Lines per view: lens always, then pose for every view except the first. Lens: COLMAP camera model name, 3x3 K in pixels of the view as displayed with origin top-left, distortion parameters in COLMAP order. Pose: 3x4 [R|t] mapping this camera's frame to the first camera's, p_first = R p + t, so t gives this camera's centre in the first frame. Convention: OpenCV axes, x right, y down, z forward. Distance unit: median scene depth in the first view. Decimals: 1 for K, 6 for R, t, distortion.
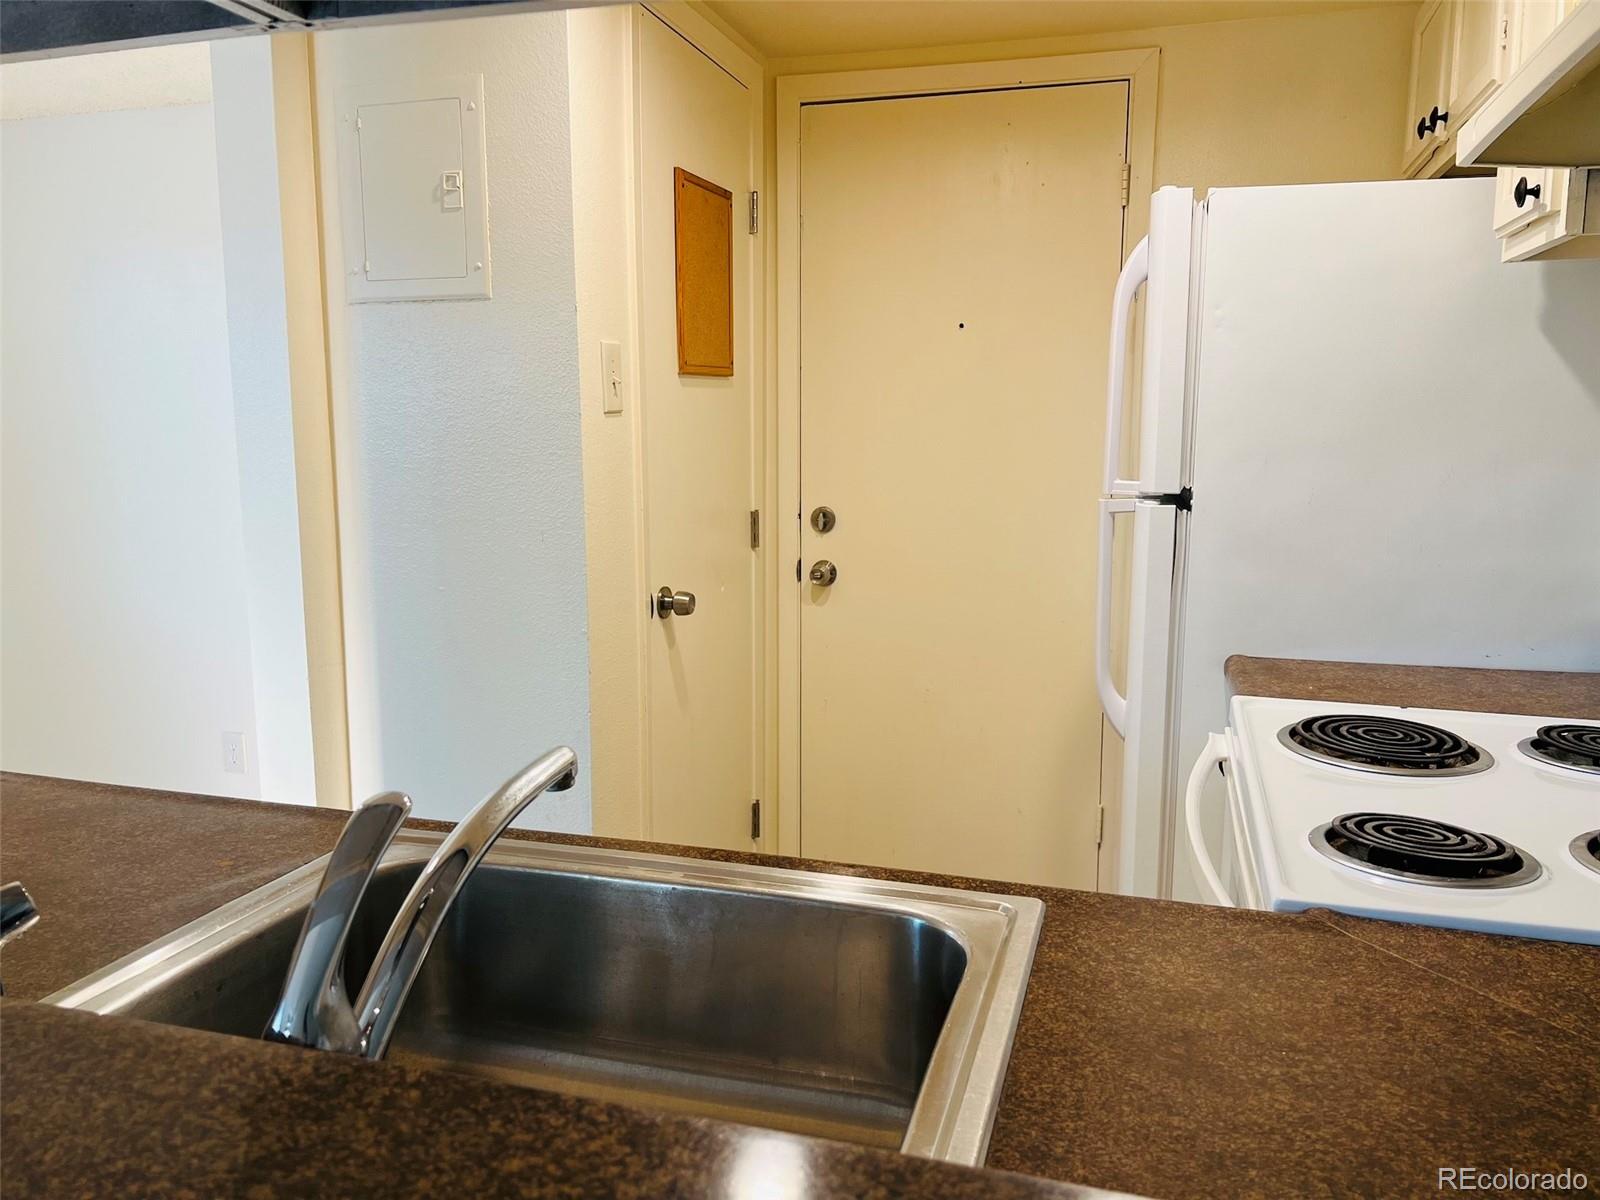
lens RADIAL K [[1192.2, 0, 803.3], [0, 1192.2, 610.9], [0, 0, 1]] dist [0.064258, -0.094556]
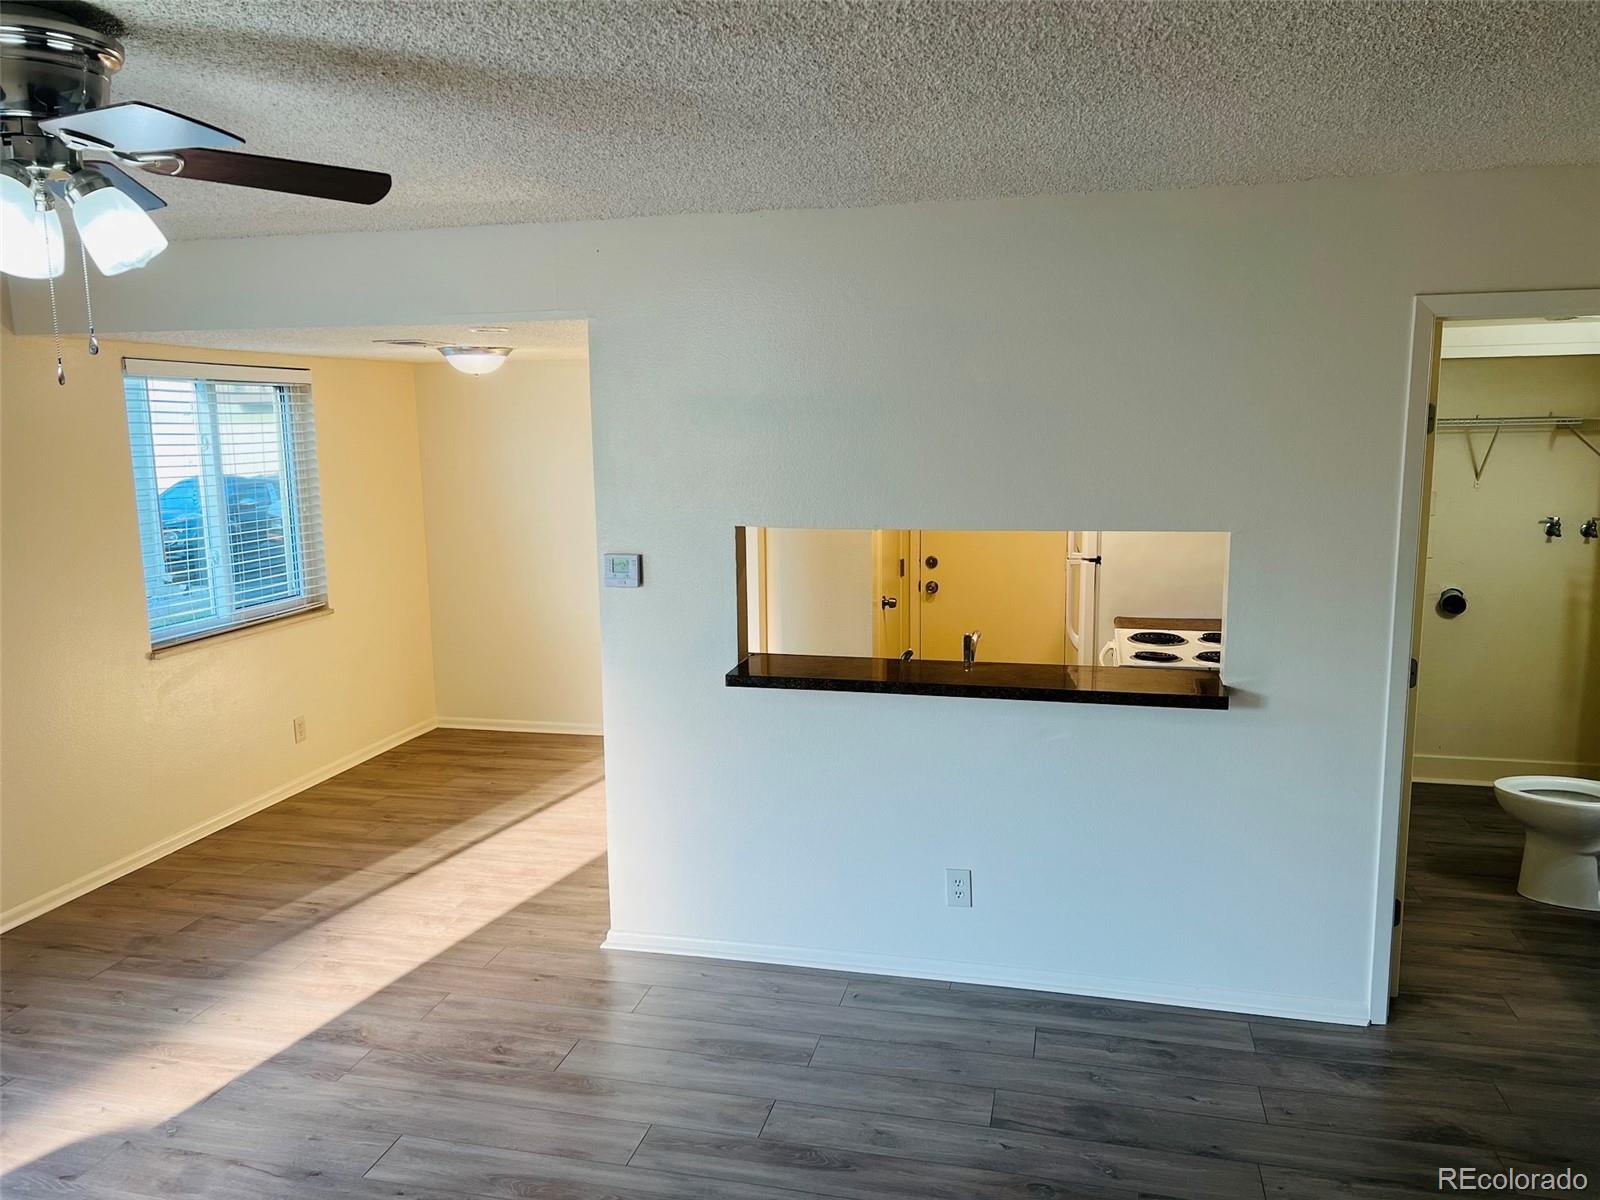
lens RADIAL K [[1192.2, 0, 803.3], [0, 1192.2, 610.9], [0, 0, 1]] dist [0.064258, -0.094556]
pose [[0.998127, -0.021868, 0.057141, -0.507194], [0.021939, 0.999759, -0.000618, 0.009343], [-0.057113, 0.001871, 0.998366, -1.669939]]
